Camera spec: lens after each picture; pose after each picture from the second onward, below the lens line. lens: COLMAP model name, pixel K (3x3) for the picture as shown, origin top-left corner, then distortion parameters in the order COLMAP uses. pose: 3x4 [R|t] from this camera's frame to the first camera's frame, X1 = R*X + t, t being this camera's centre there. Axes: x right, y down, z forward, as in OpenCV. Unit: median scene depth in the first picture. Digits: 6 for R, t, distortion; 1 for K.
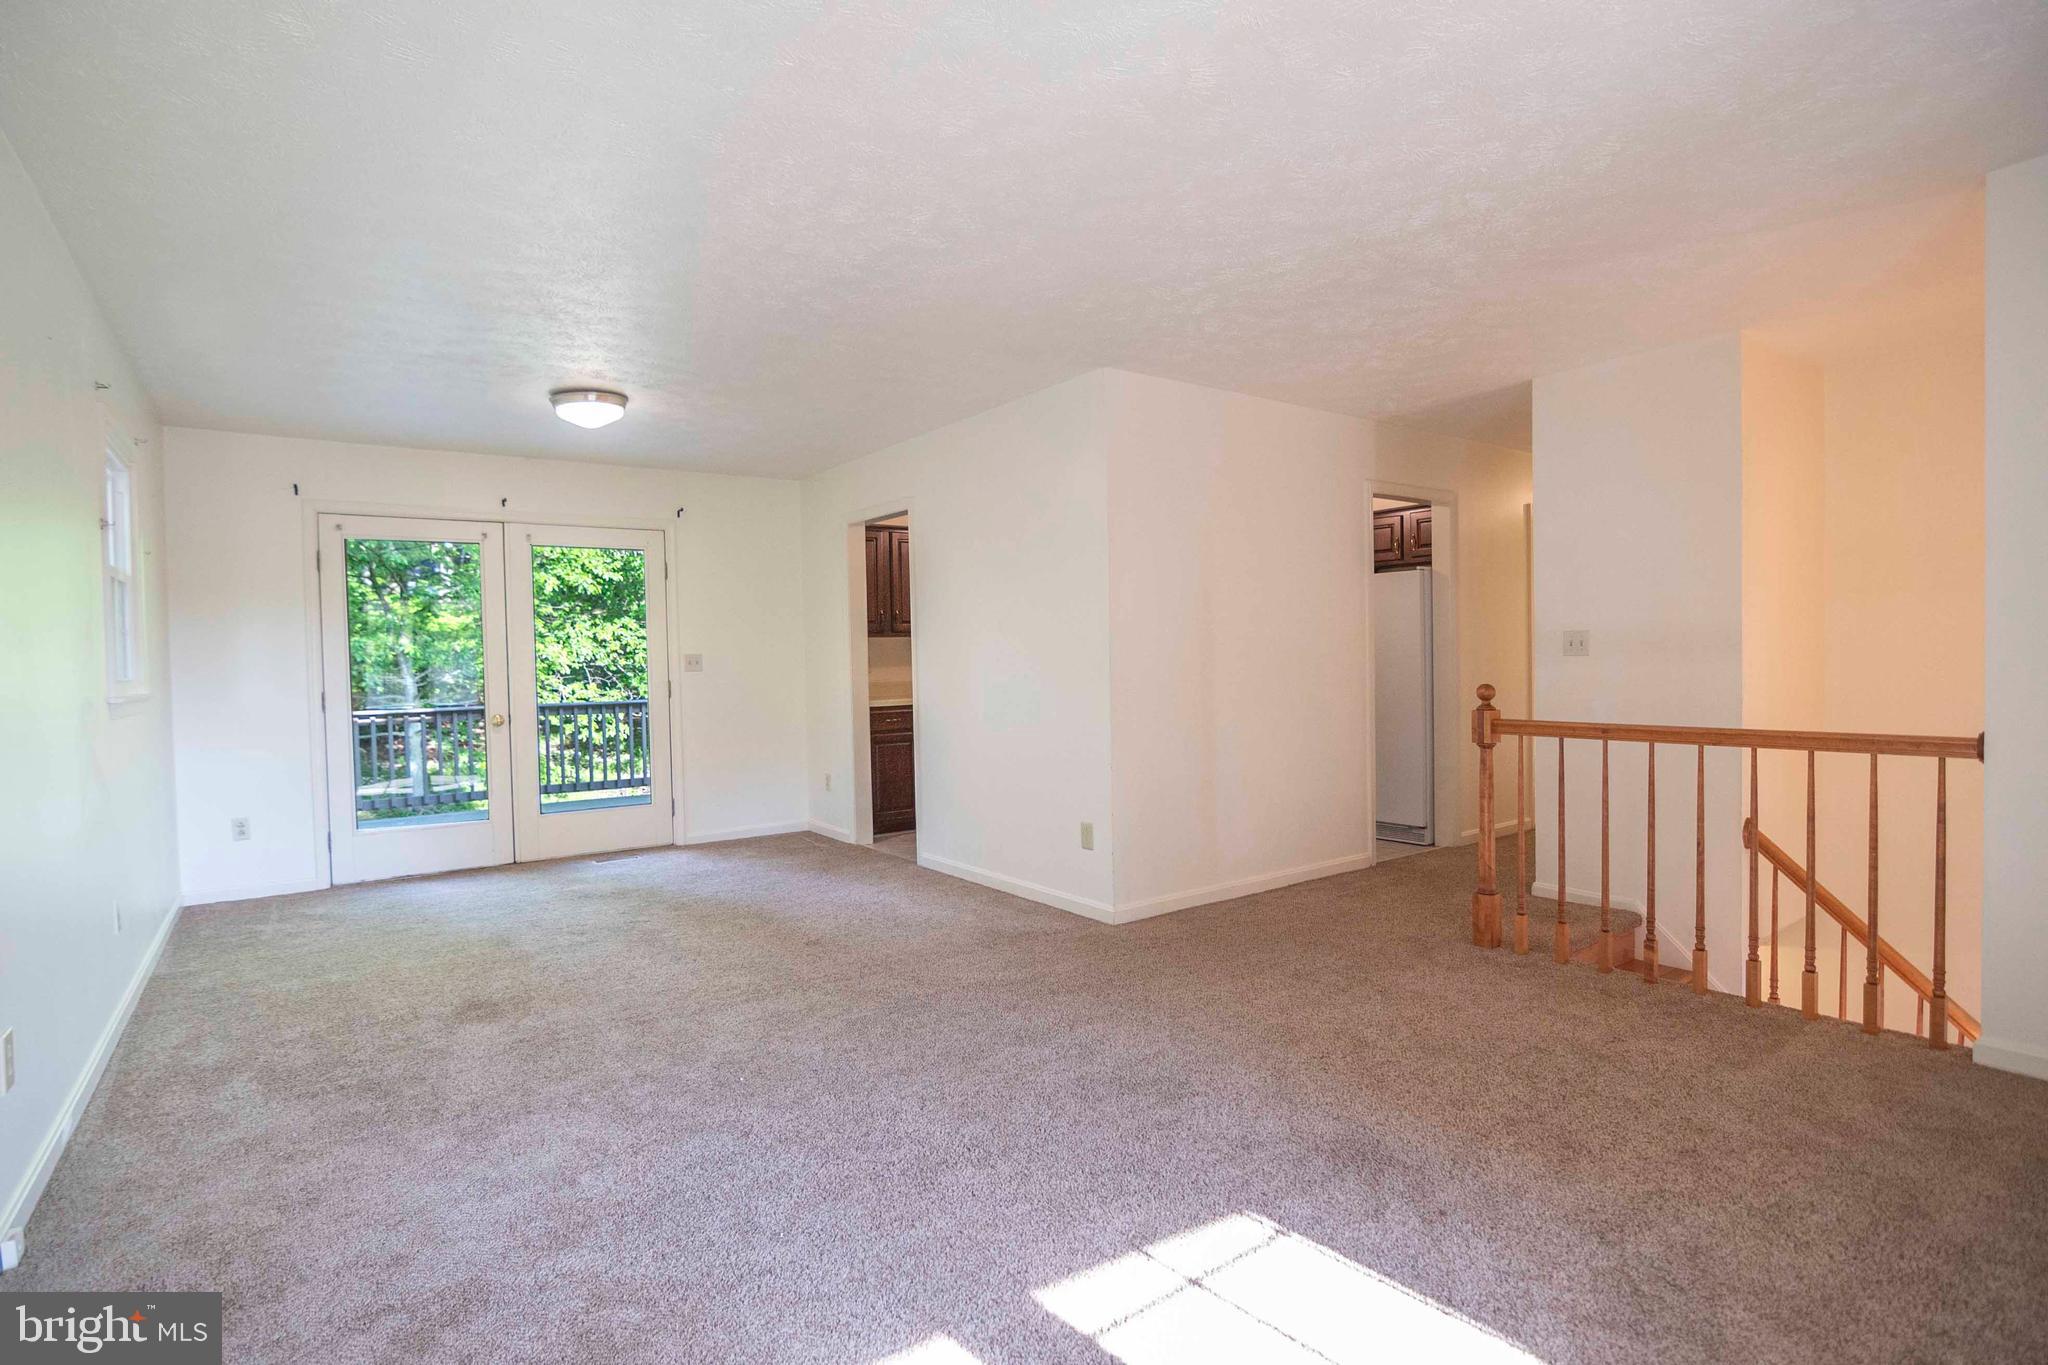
lens RADIAL K [[1010.2, 0, 1018.8], [0, 1010.2, 682.4], [0, 0, 1]] dist [-0.026186, 0.008265]
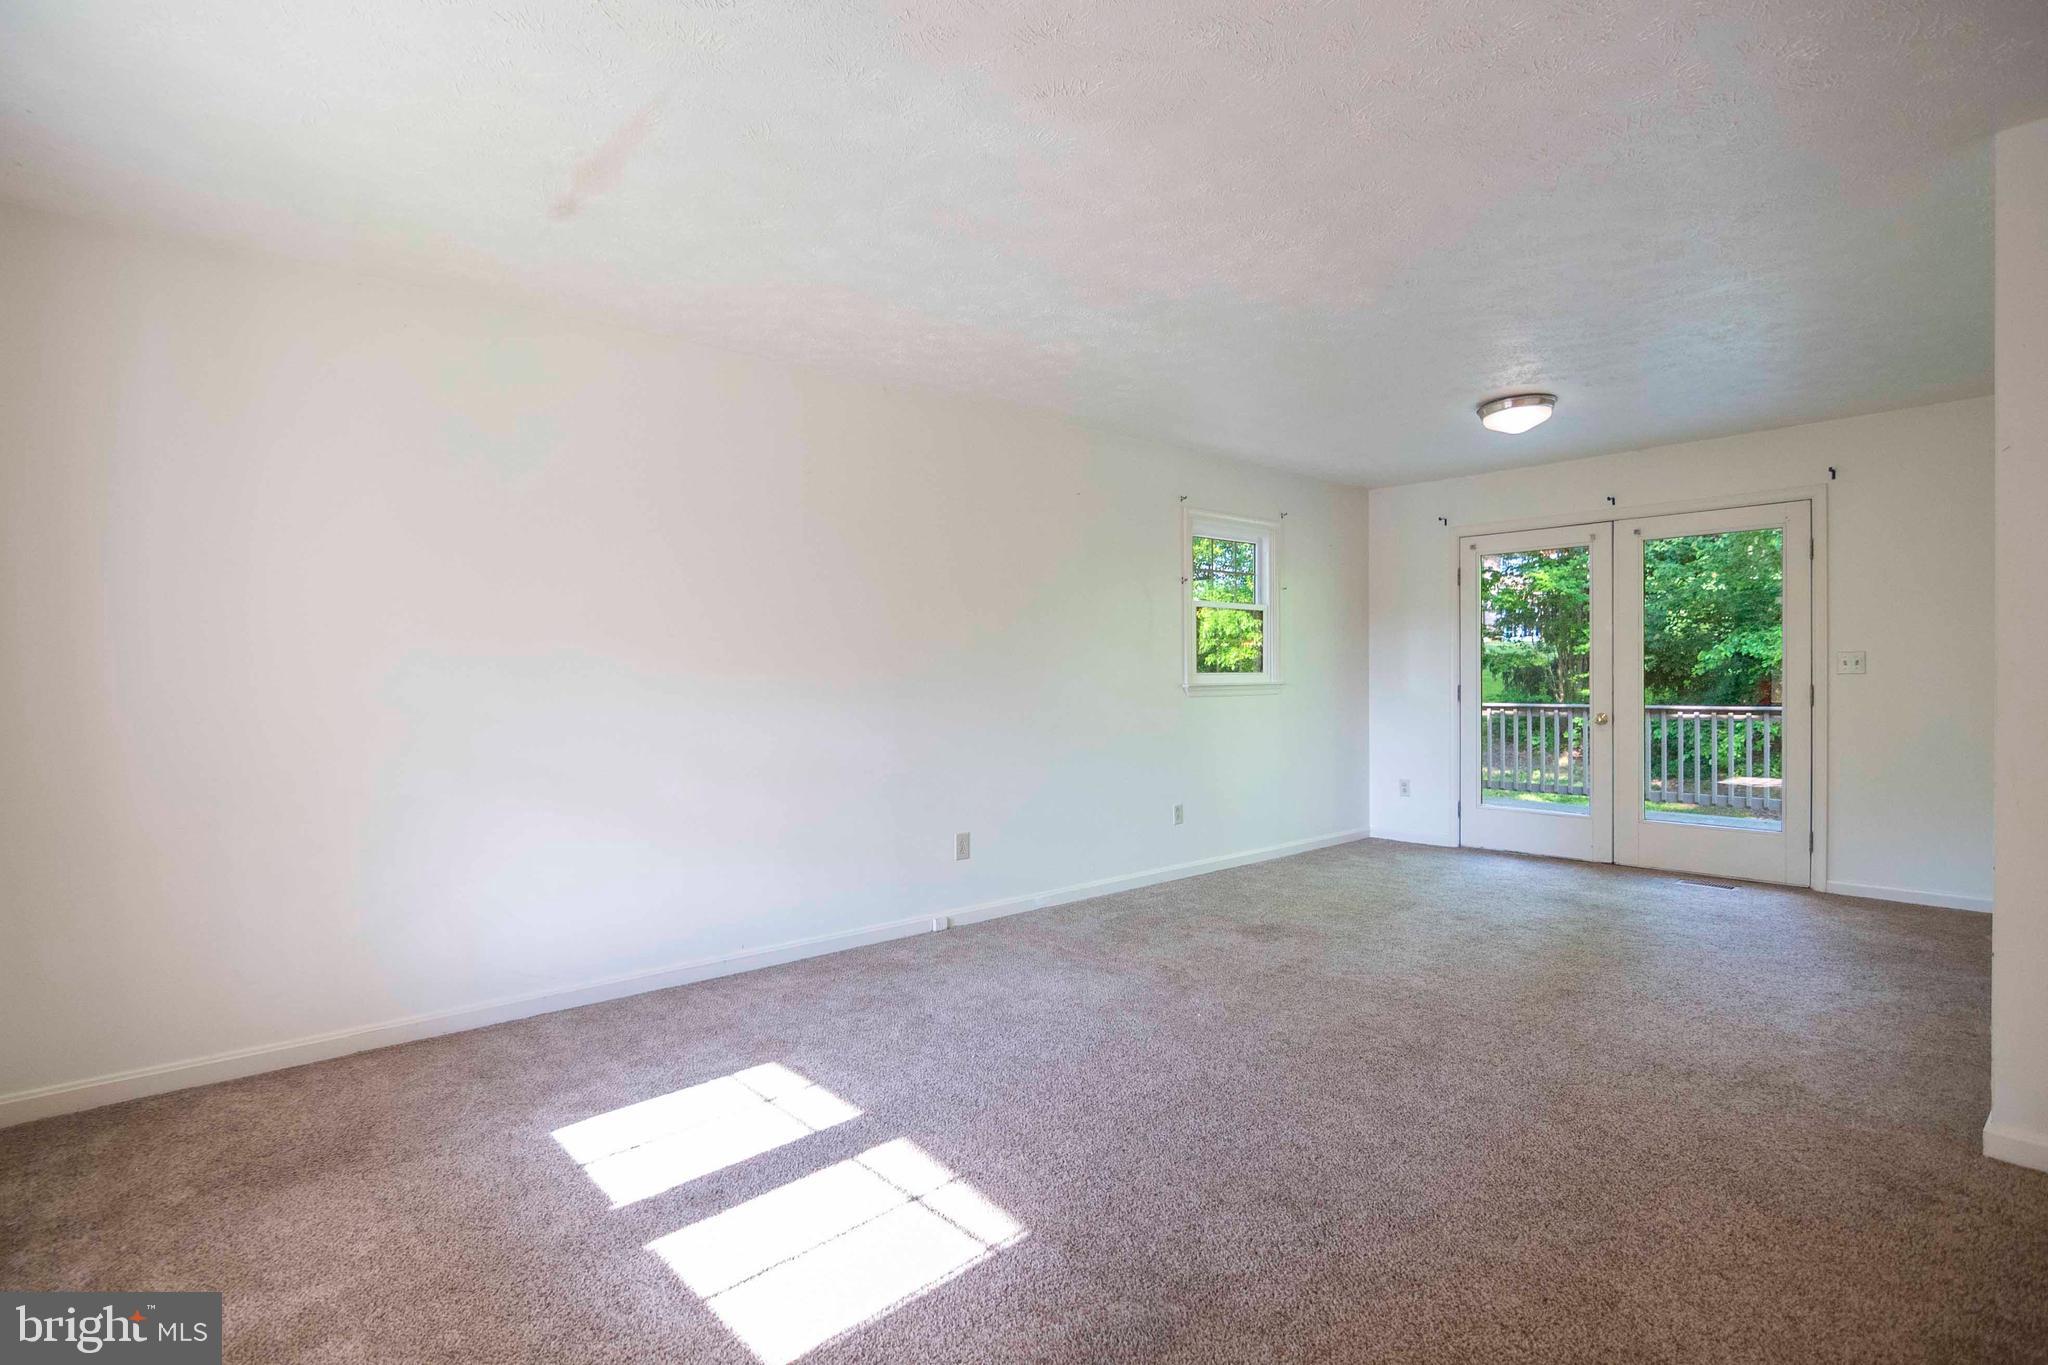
lens RADIAL K [[1010.2, 0, 1005.3], [0, 1010.2, 683.9], [0, 0, 1]] dist [-0.026186, 0.008265]
pose [[0.086385, 0.030524, -0.995794, 0.603288], [-0.018272, 0.999411, 0.029050, -0.022136], [0.996094, 0.015685, 0.086891, 0.443111]]
